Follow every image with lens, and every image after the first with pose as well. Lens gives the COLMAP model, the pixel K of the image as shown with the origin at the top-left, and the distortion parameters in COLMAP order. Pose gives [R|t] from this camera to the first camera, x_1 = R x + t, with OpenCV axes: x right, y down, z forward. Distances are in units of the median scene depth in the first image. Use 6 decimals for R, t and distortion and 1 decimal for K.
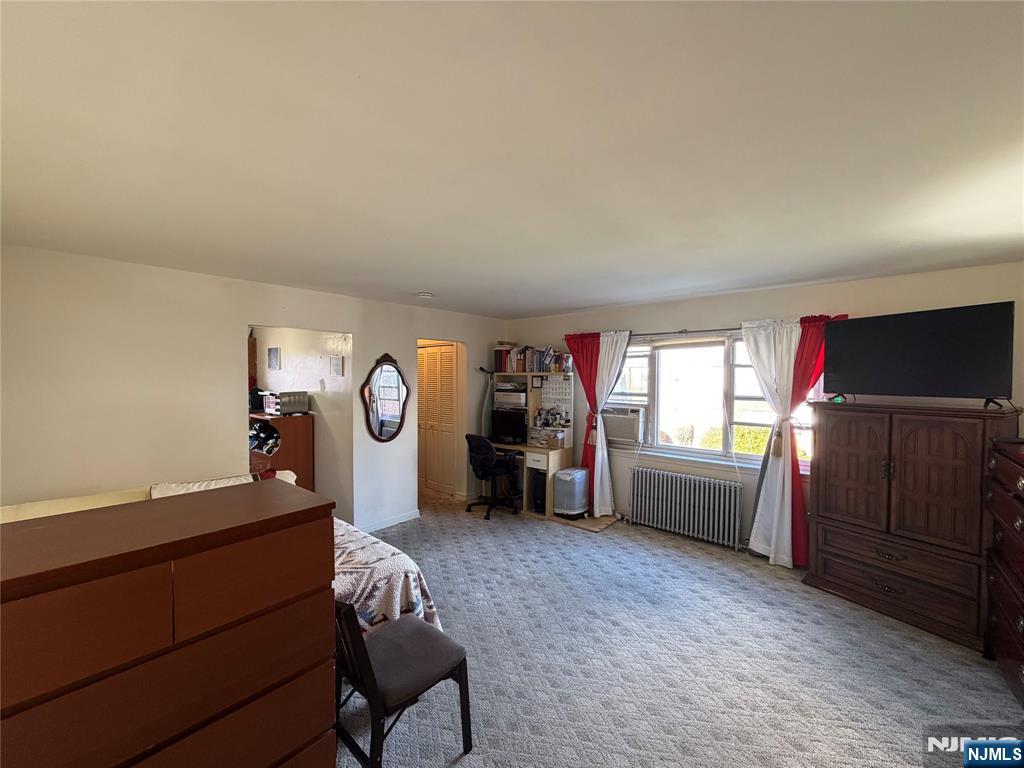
lens RADIAL K [[405.0, 0, 507.2], [0, 405.0, 385.9], [0, 0, 1]] dist [-0.001012, 0.000907]
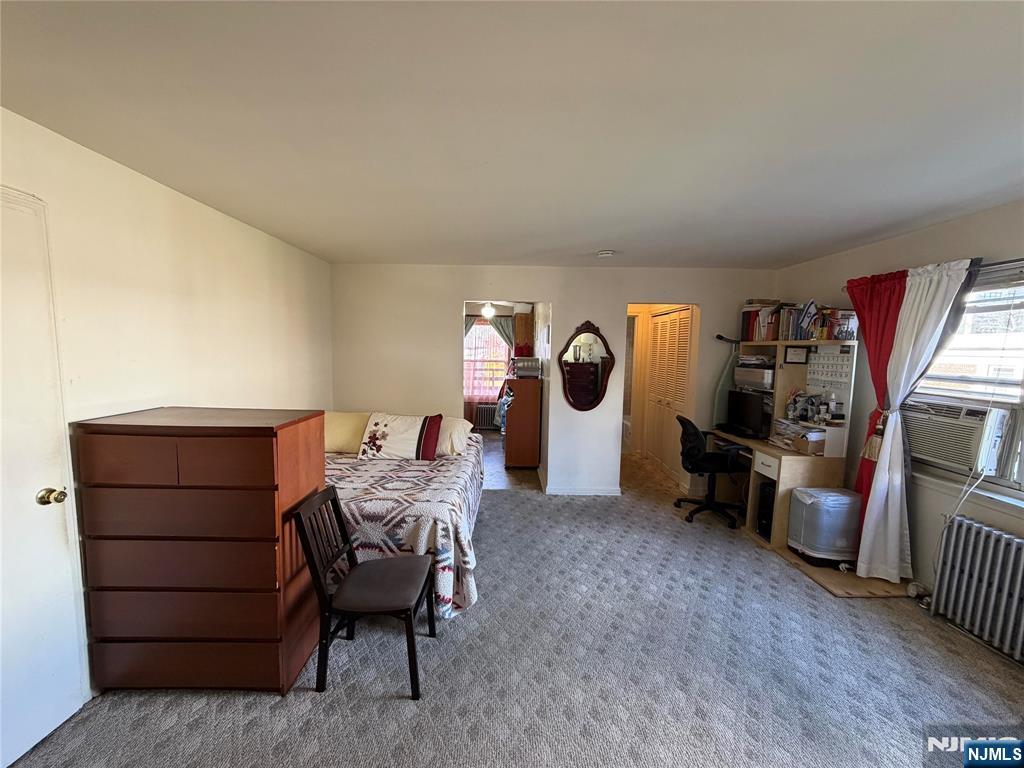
lens RADIAL K [[405.0, 0, 509.6], [0, 405.0, 383.5], [0, 0, 1]] dist [-0.001012, 0.000907]
pose [[0.664185, 0.075498, -0.743746, 0.300552], [-0.033688, 0.996899, 0.071111, 0.007045], [0.746809, -0.022176, 0.664669, 0.198762]]
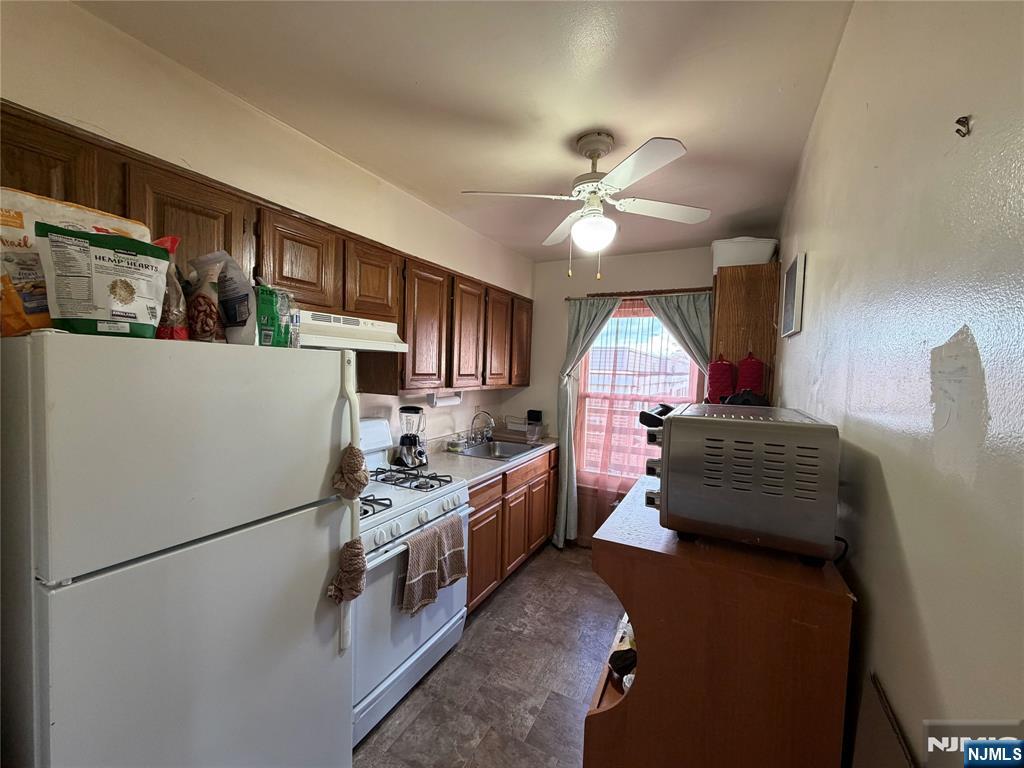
lens RADIAL K [[405.0, 0, 512.4], [0, 405.0, 385.4], [0, 0, 1]] dist [-0.001012, 0.000907]
pose [[0.227884, 0.047042, -0.972551, -0.387214], [-0.055242, 0.997848, 0.035321, -0.000449], [0.972120, 0.045677, 0.229992, 0.869829]]
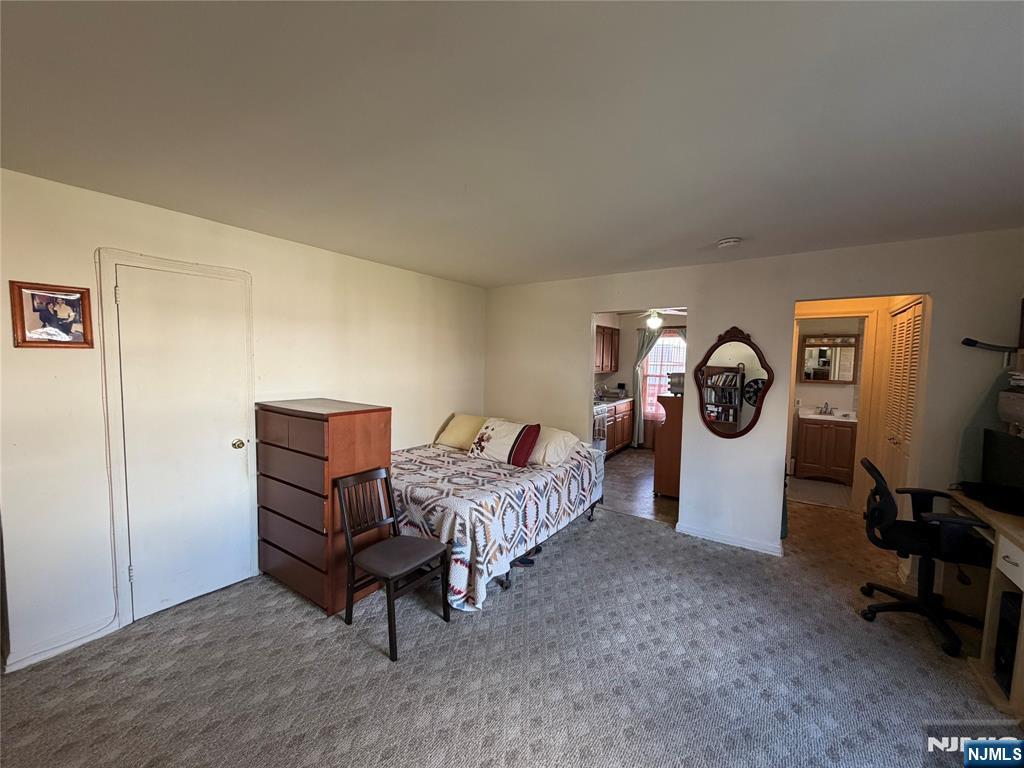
lens RADIAL K [[405.0, 0, 510.8], [0, 405.0, 385.0], [0, 0, 1]] dist [-0.001012, 0.000907]
pose [[0.118440, 0.062573, -0.990988, 0.418906], [-0.040488, 0.997487, 0.058144, 0.004317], [0.992135, 0.033237, 0.120676, 0.457419]]
